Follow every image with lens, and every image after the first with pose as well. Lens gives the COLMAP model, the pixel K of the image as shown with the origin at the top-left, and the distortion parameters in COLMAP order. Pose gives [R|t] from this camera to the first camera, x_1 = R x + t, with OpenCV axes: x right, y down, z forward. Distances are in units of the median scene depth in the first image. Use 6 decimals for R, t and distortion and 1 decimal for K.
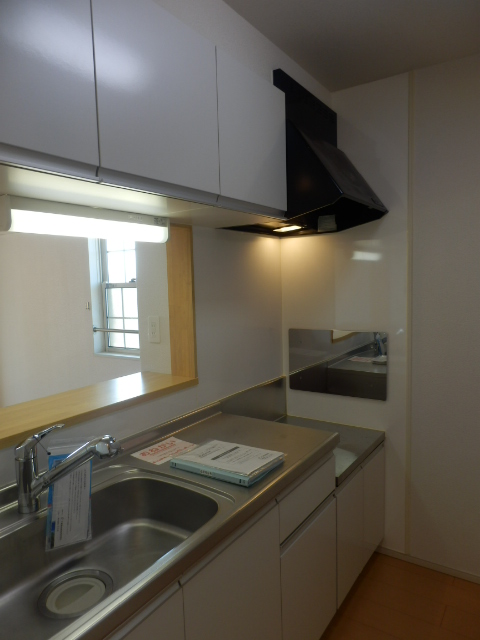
lens RADIAL K [[462.4, 0, 237.9], [0, 462.4, 329.2], [0, 0, 1]] dist [0.030189, -0.000261]
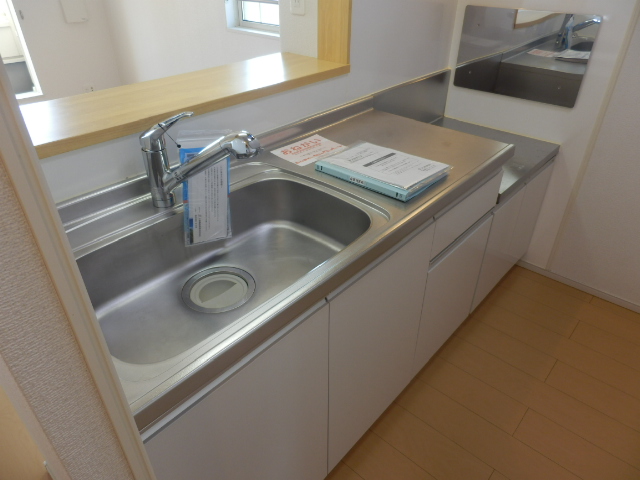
lens RADIAL K [[446.0, 0, 317.3], [0, 446.0, 239.3], [0, 0, 1]] dist [-0.001075, 0.000332]
pose [[0.991417, 0.097815, -0.086749, -0.056498], [-0.047529, 0.887771, 0.457826, 0.027368], [0.121796, -0.449773, 0.884800, 0.197344]]
